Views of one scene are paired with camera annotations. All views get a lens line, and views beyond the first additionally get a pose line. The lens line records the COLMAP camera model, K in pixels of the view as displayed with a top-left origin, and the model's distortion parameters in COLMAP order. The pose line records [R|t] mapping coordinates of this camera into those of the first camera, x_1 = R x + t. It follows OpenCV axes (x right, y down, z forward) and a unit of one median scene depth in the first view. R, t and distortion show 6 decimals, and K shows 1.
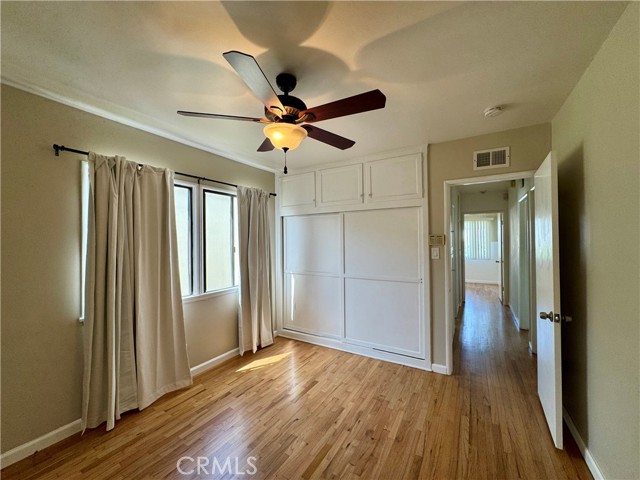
lens RADIAL K [[256.6, 0, 321.3], [0, 256.6, 238.4], [0, 0, 1]] dist [0.000350, 0.000063]
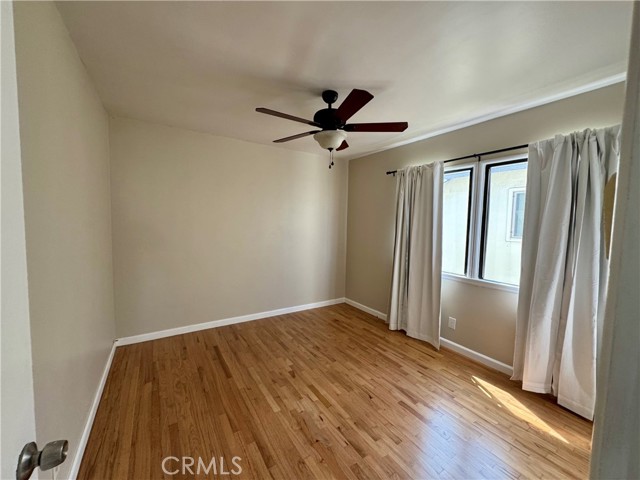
lens RADIAL K [[256.6, 0, 321.3], [0, 256.6, 238.4], [0, 0, 1]] dist [0.000350, 0.000063]
pose [[-0.432478, 0.057969, -0.899779, 0.873930], [-0.010391, 0.997544, 0.069262, 0.011459], [0.901585, 0.039304, -0.430814, 1.247952]]
